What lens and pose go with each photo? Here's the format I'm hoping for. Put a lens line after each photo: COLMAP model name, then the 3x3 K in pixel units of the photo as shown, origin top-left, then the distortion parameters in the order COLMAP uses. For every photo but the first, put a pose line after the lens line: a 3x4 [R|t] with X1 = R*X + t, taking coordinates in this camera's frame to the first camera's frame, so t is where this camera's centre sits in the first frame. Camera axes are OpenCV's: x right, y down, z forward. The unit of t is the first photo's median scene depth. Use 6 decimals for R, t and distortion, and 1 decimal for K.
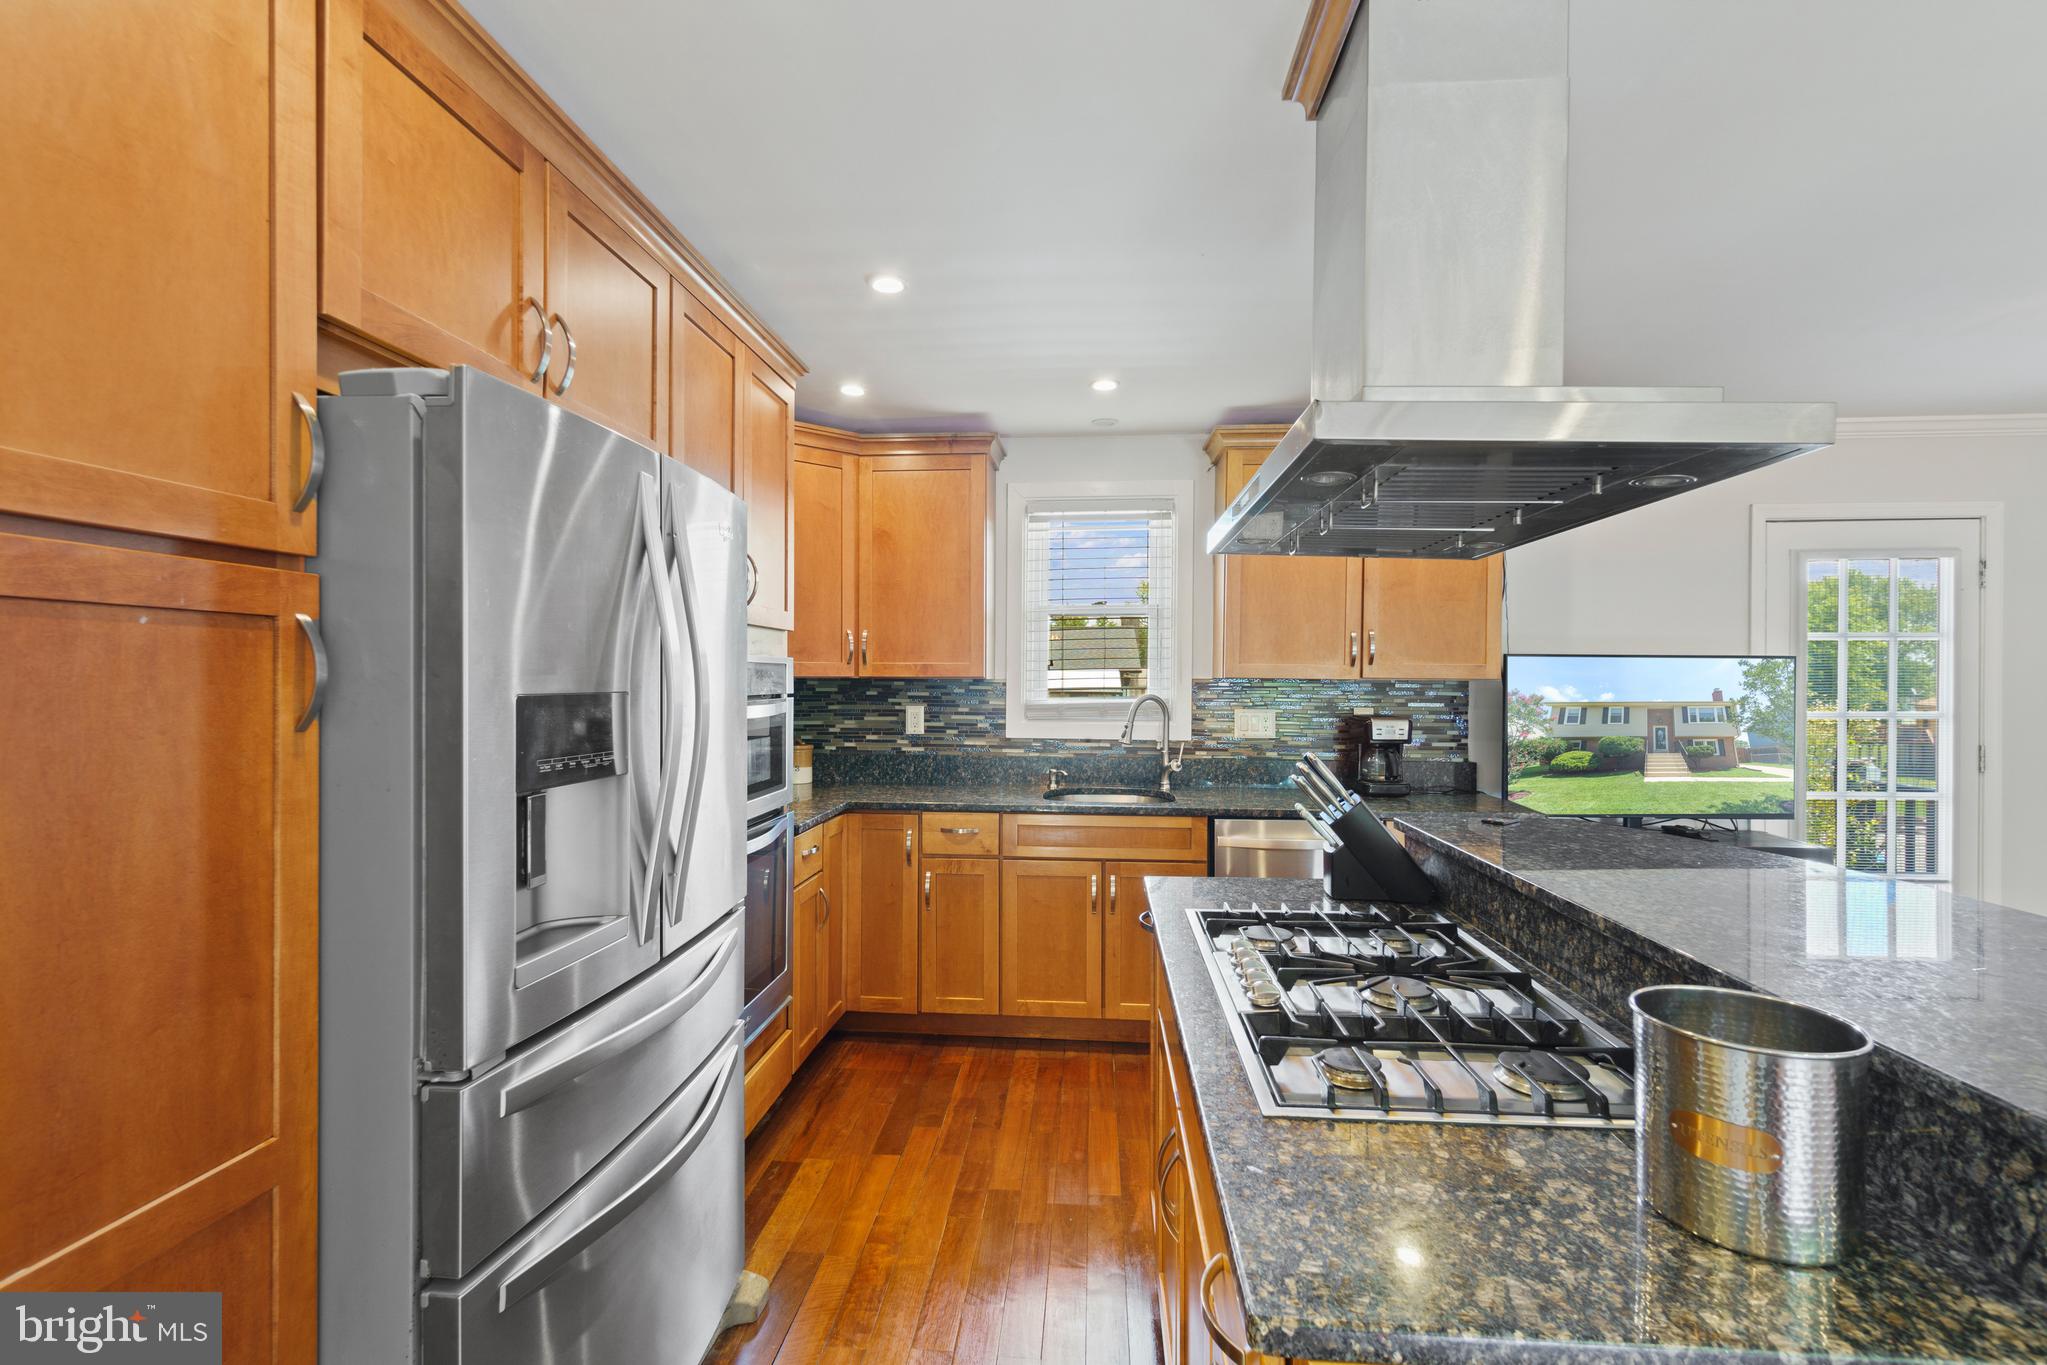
lens RADIAL K [[901.9, 0, 1005.8], [0, 901.9, 680.3], [0, 0, 1]] dist [-0.003322, -0.000253]
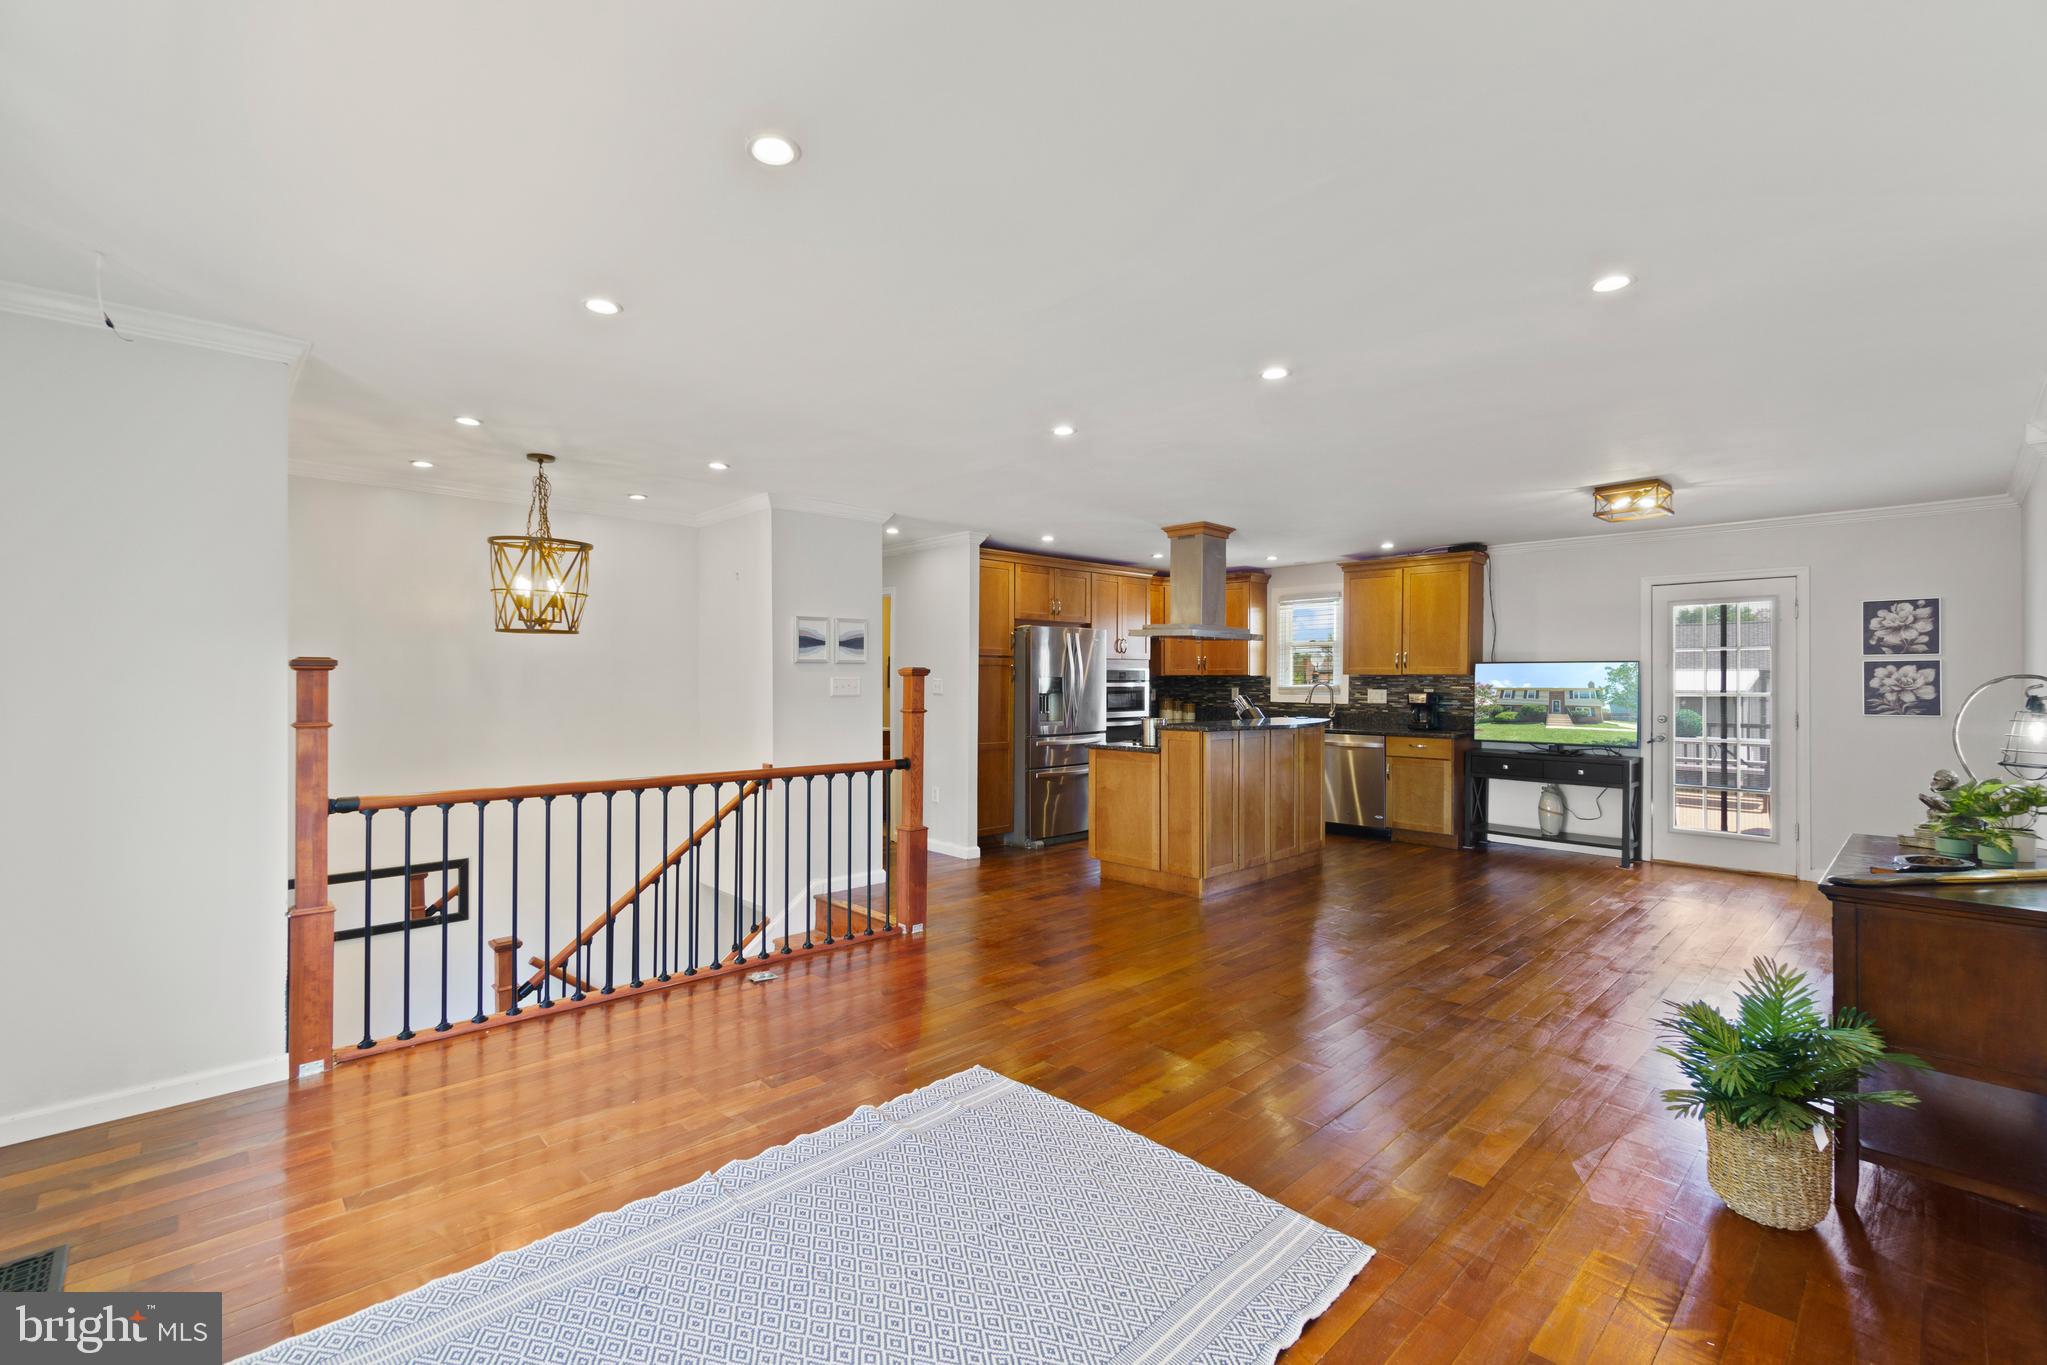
lens RADIAL K [[901.9, 0, 1026.3], [0, 901.9, 675.6], [0, 0, 1]] dist [-0.003322, -0.000253]
pose [[0.763091, 0.001670, -0.646288, 1.112233], [-0.004829, 0.999983, -0.003118, 0.009300], [0.646273, 0.005500, 0.763087, -1.239765]]
